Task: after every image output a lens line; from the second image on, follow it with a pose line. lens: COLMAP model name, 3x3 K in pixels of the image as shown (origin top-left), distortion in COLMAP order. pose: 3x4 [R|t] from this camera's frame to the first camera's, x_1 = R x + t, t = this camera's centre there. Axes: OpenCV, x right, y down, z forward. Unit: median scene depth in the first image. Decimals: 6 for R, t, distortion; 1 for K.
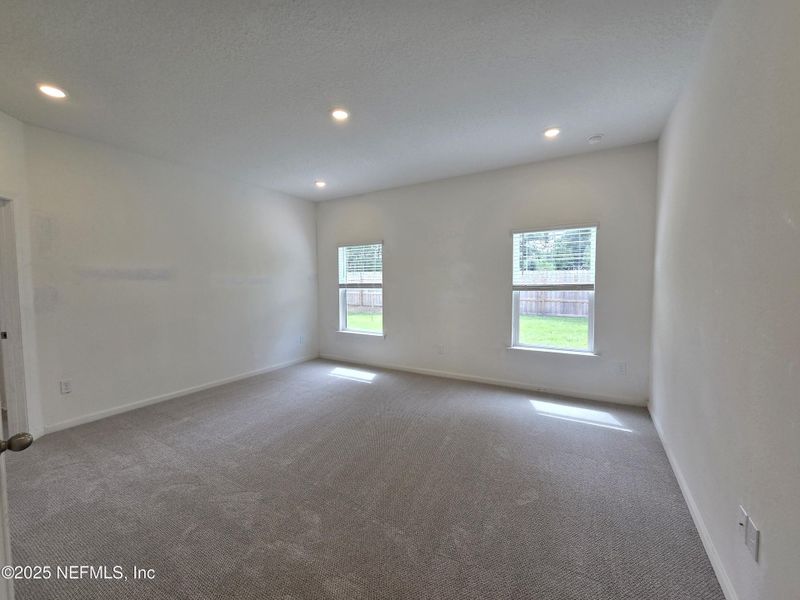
lens RADIAL K [[330.2, 0, 402.5], [0, 330.2, 296.0], [0, 0, 1]] dist [-0.016396, 0.007945]
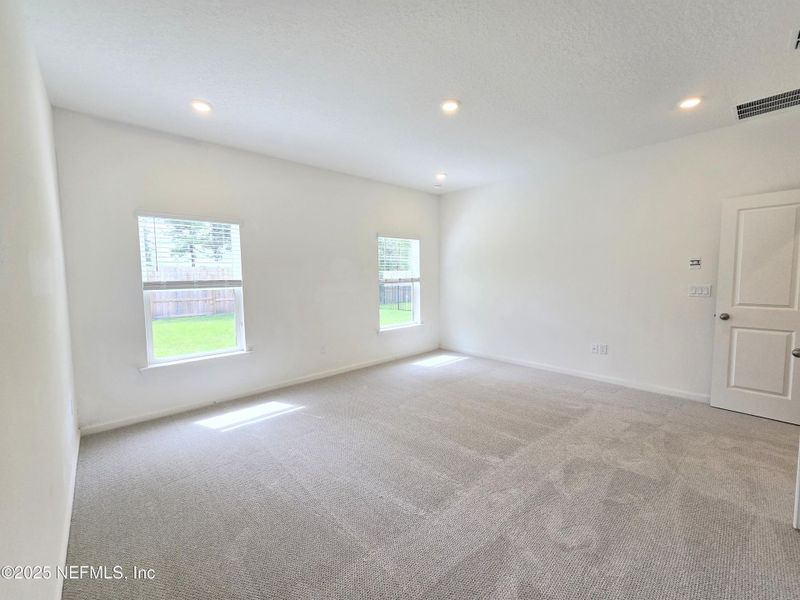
lens RADIAL K [[330.2, 0, 402.5], [0, 330.2, 296.0], [0, 0, 1]] dist [-0.016396, 0.007945]
pose [[0.302611, -0.062996, 0.951030, -0.621223], [0.056573, 0.997241, 0.048056, -0.016650], [-0.951434, 0.039260, 0.305340, 0.447951]]
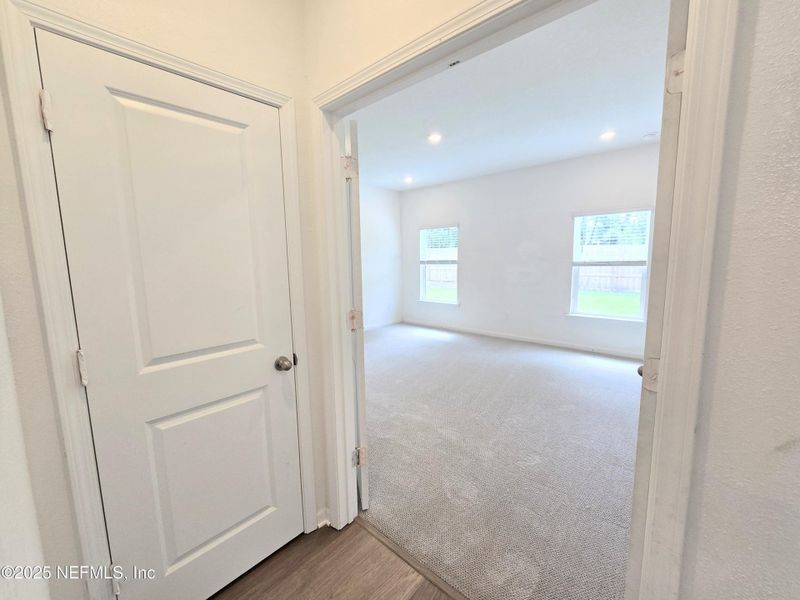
lens RADIAL K [[330.2, 0, 402.5], [0, 330.2, 296.0], [0, 0, 1]] dist [-0.016396, 0.007945]
pose [[0.981202, 0.015343, -0.192372, -0.023909], [-0.001040, 0.997241, 0.074229, 0.001924], [0.192980, -0.072633, 0.978511, -0.204733]]
